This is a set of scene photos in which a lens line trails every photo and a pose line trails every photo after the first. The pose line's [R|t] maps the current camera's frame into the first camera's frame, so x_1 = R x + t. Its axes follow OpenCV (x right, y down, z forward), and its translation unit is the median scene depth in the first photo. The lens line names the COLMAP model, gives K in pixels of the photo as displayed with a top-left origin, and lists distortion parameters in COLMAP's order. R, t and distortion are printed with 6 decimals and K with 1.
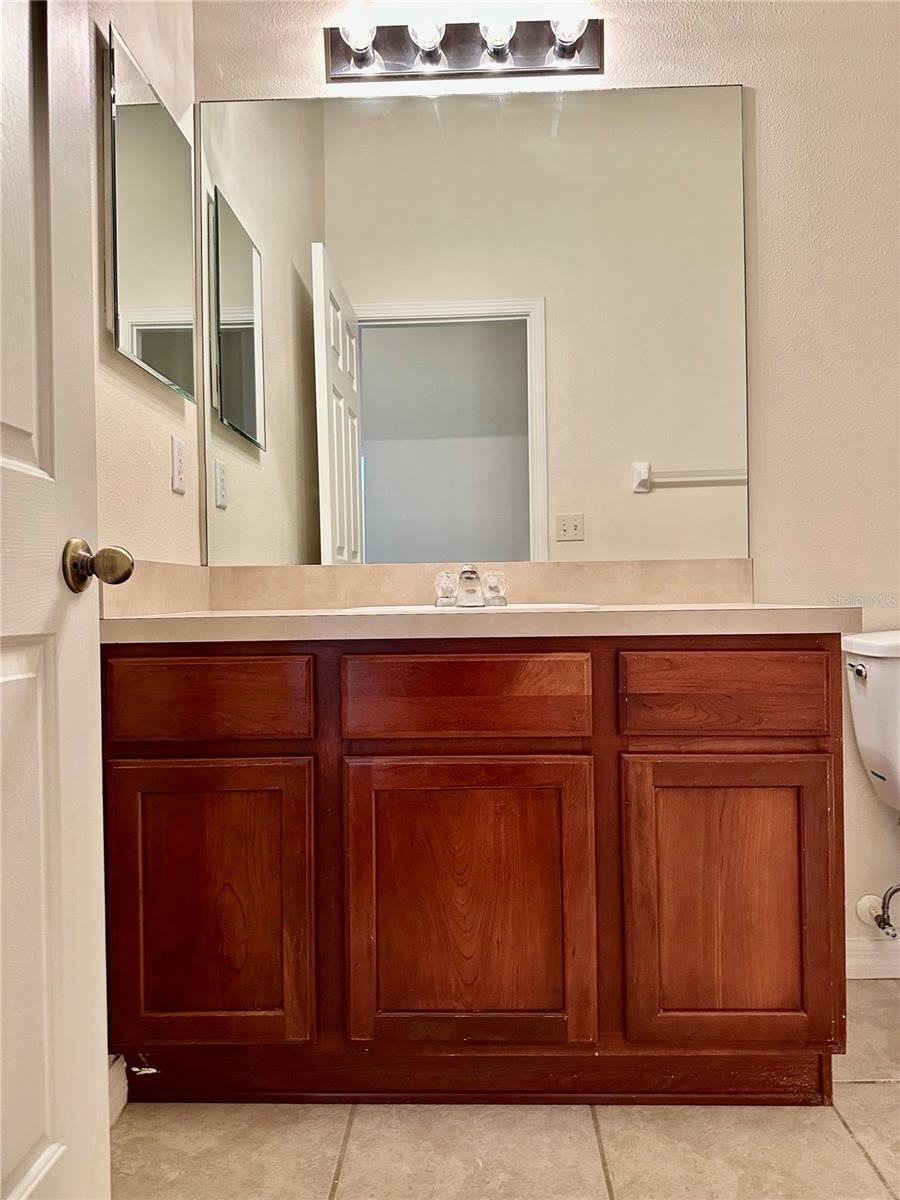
lens RADIAL K [[827.8, 0, 450.0], [0, 827.8, 600.0], [0, 0, 1]] dist [-0.002040, -0.014593]
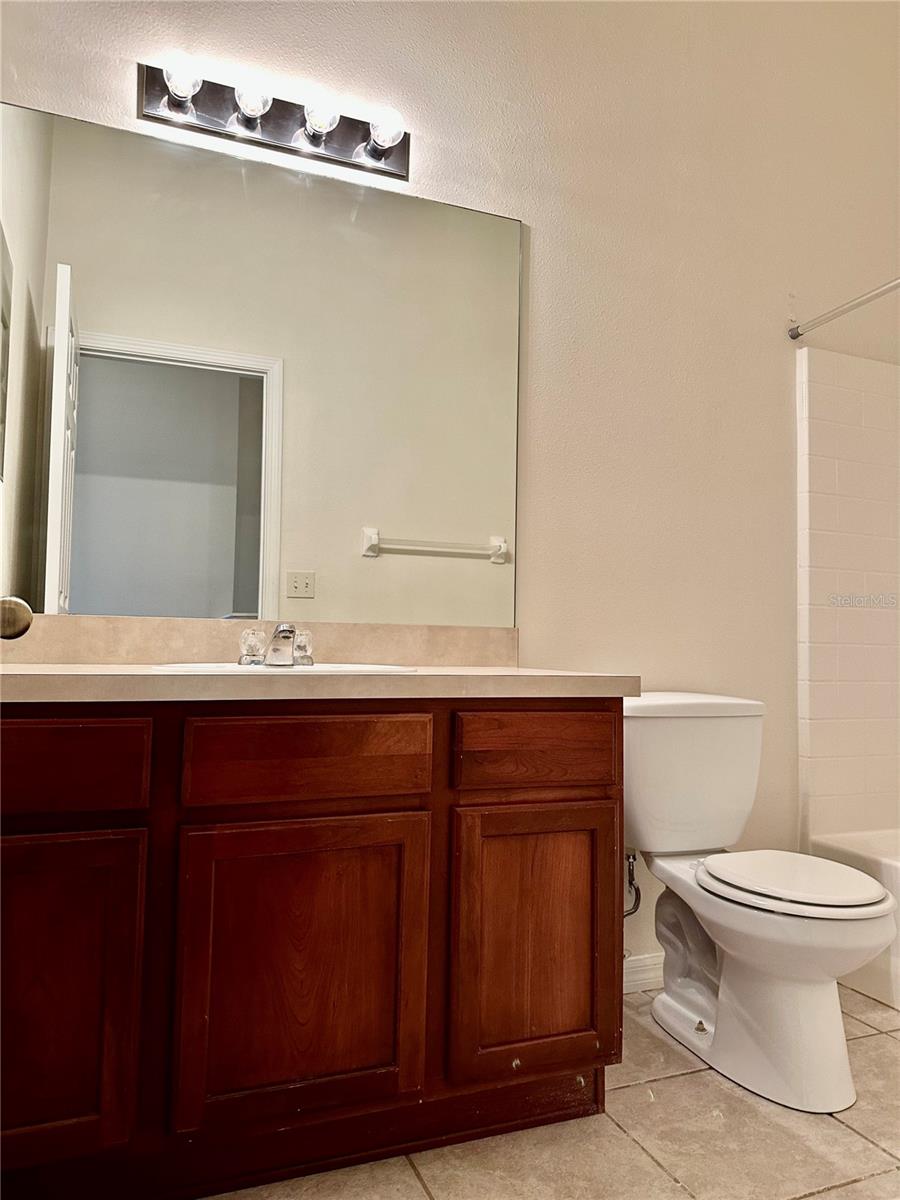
lens RADIAL K [[825.4, 0, 450.0], [0, 825.4, 600.0], [0, 0, 1]] dist [0.010679, -0.037566]
pose [[0.916086, 0.054257, 0.397295, -0.238043], [-0.028415, 0.997096, -0.070650, -0.007974], [-0.399975, 0.053432, 0.914967, 0.001411]]
